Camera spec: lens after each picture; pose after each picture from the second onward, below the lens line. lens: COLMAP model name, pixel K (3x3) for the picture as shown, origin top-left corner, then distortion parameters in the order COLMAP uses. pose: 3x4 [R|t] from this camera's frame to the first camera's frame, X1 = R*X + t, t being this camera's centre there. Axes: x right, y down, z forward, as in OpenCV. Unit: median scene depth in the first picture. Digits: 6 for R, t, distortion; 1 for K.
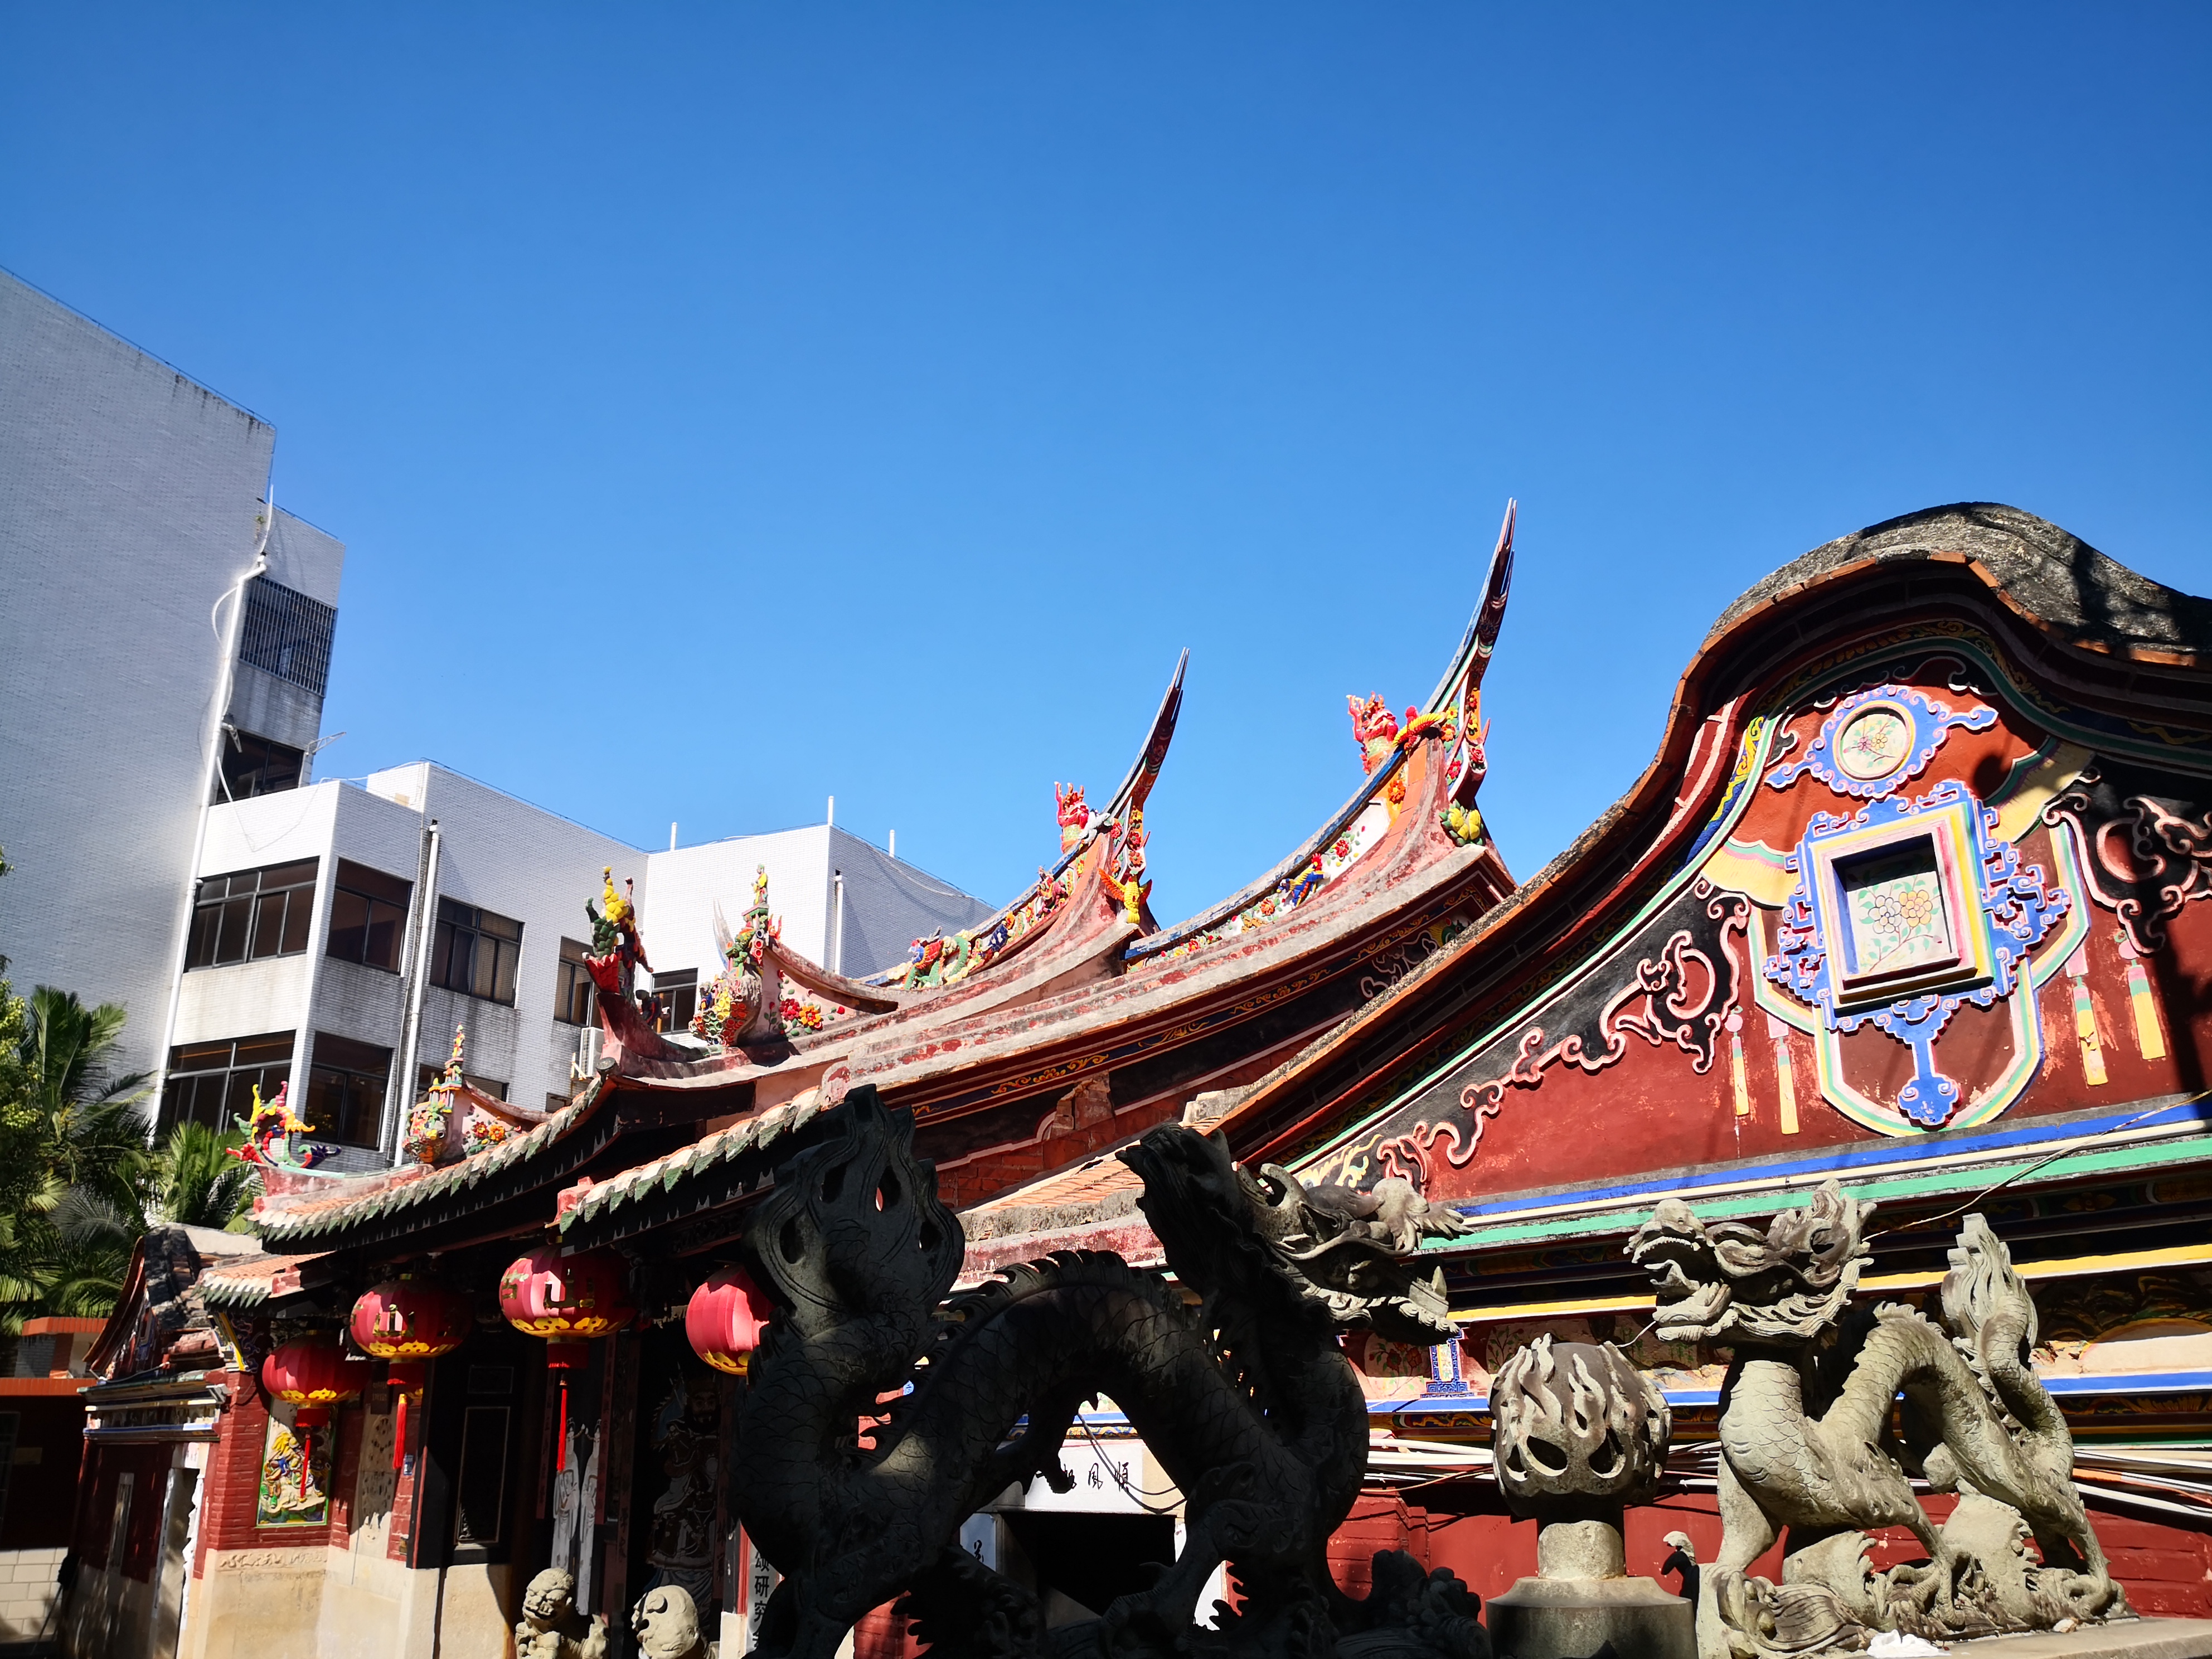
lens RADIAL K [[1756.4, 0, 1106.0], [0, 1756.4, 829.5], [0, 0, 1]] dist [0.042487, -0.077398]
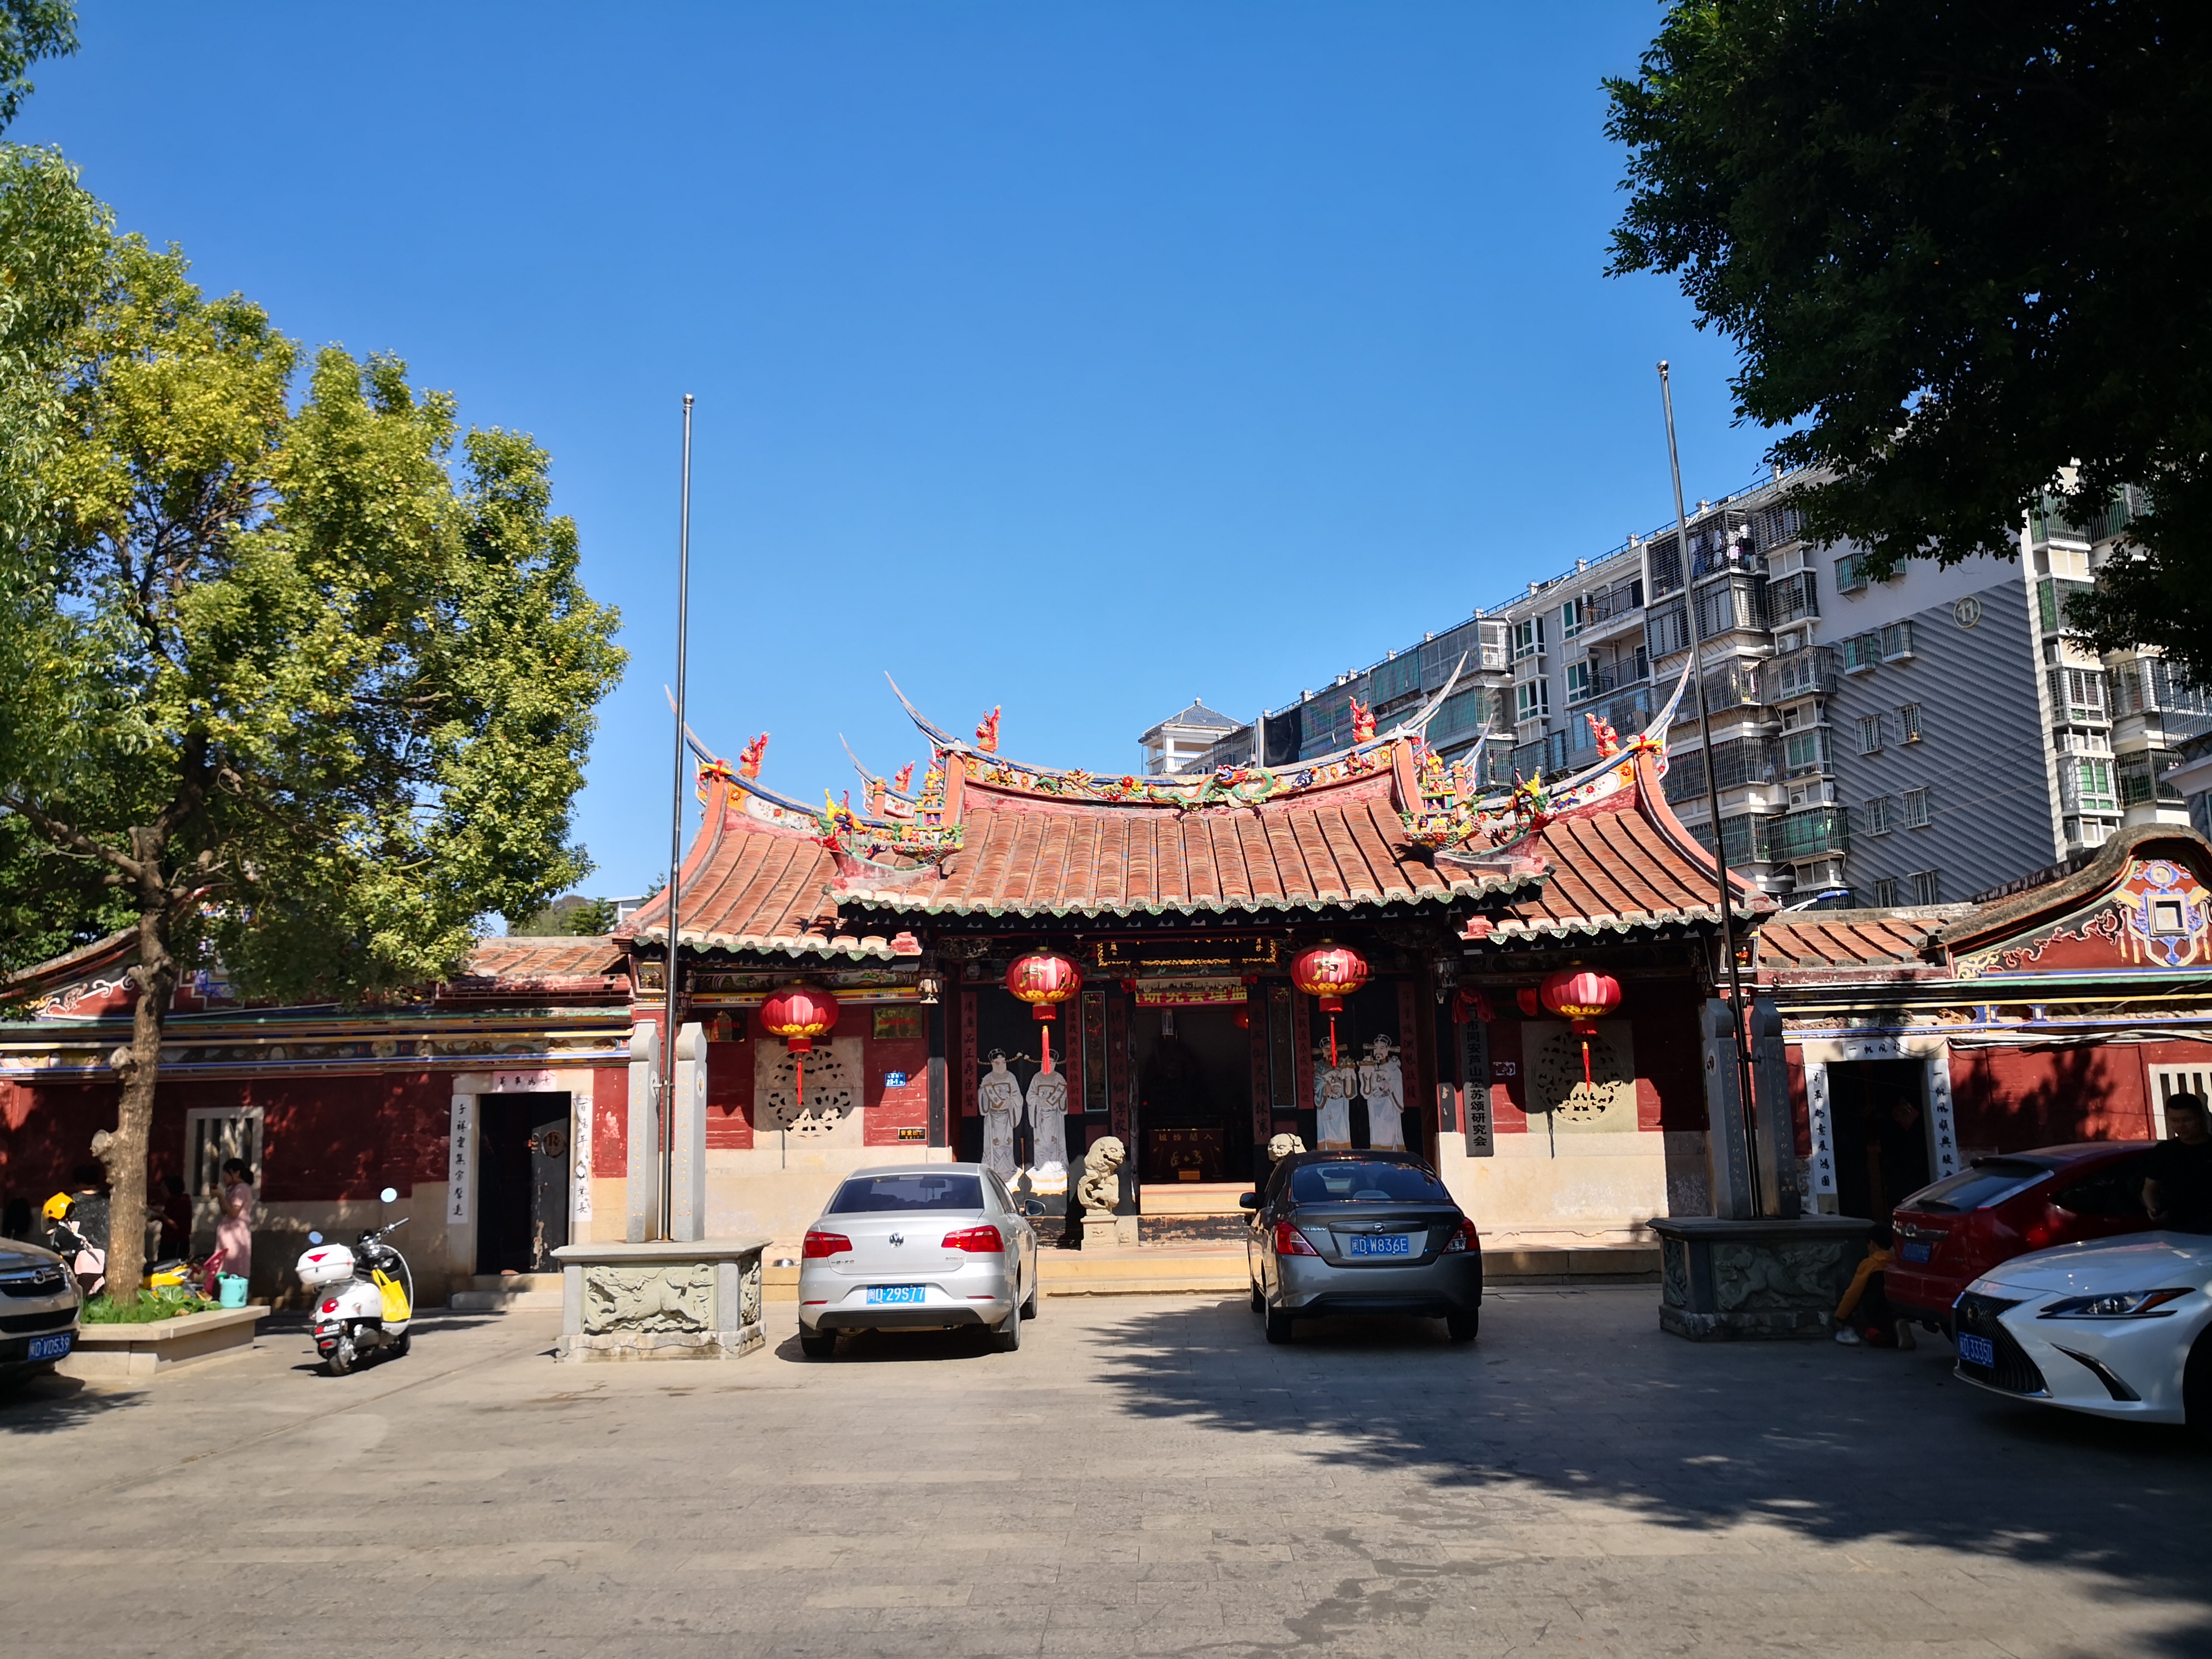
lens RADIAL K [[1756.4, 0, 1106.0], [0, 1756.4, 829.5], [0, 0, 1]] dist [0.042487, -0.077398]
pose [[0.647884, 0.122864, 0.751766, -3.874374], [-0.230020, 0.972391, 0.039314, 0.229859], [-0.726180, -0.198392, 0.658258, 0.059251]]
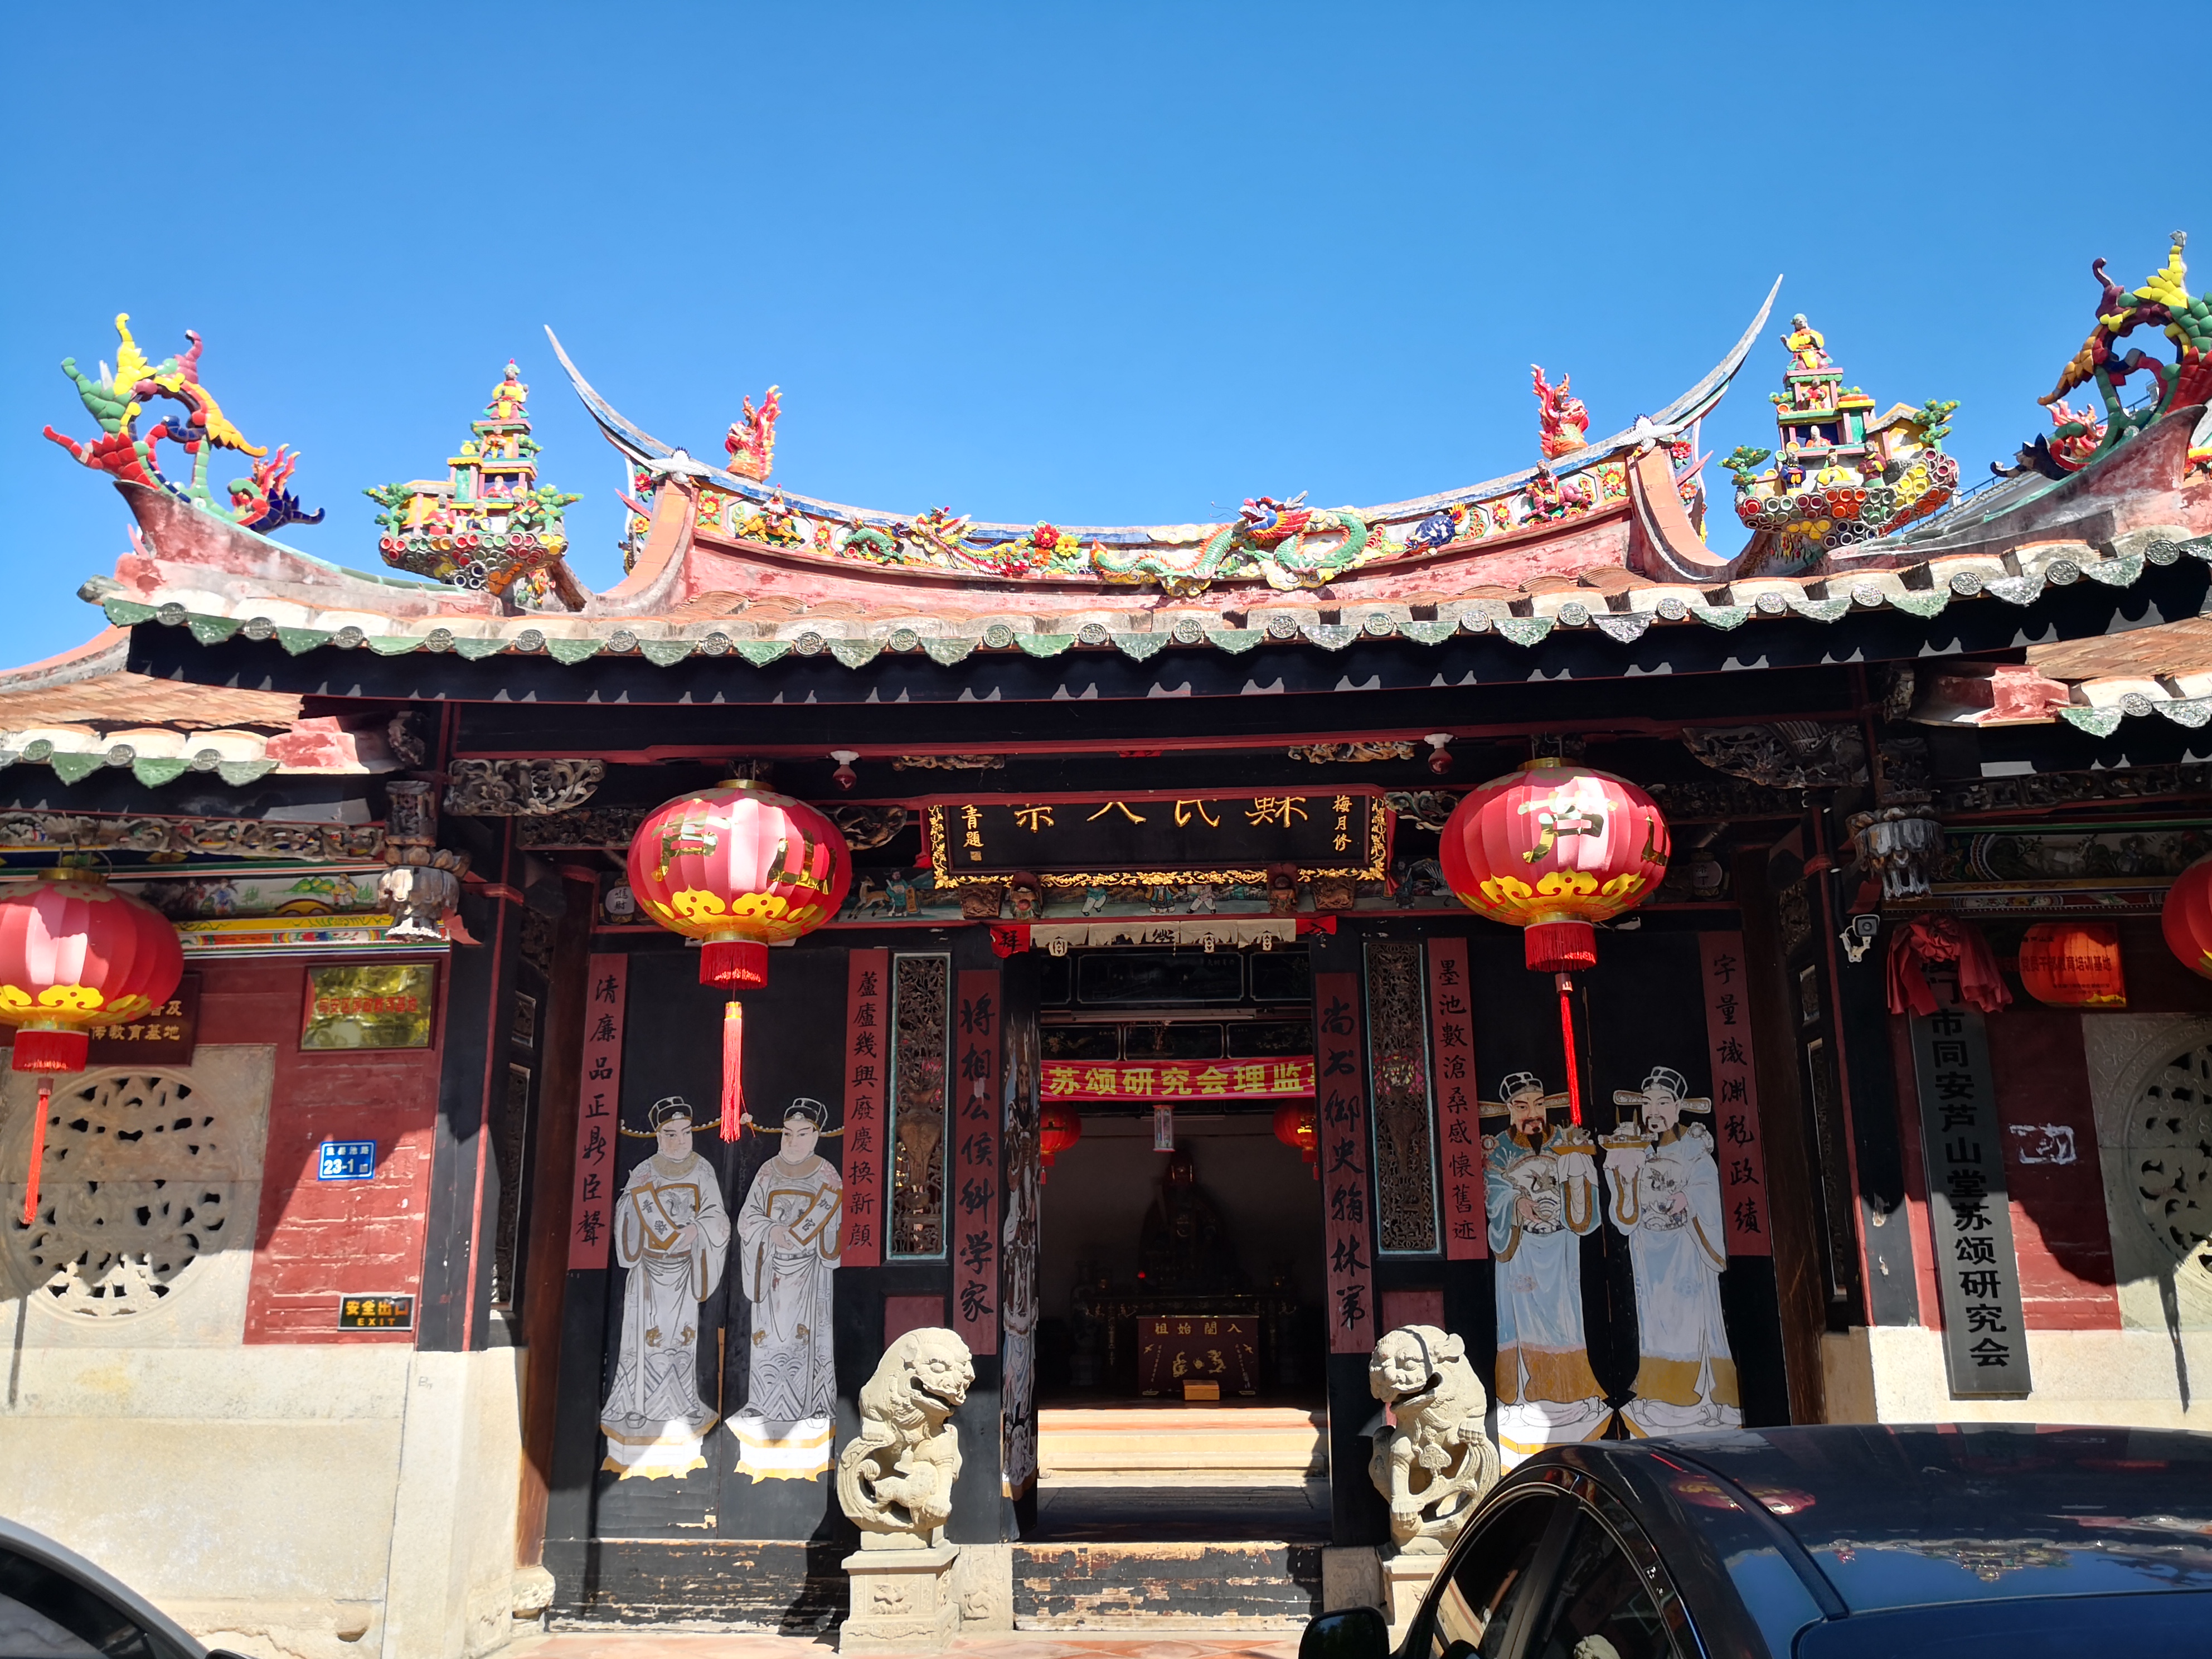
lens RADIAL K [[1792.1, 0, 1127.7], [0, 1792.1, 880.0], [0, 0, 1]] dist [-0.015382, -0.003274]
pose [[0.654337, 0.182687, 0.733804, -1.848020], [-0.240494, 0.970272, -0.027108, 0.701182], [-0.716942, -0.158738, 0.678820, 1.469662]]
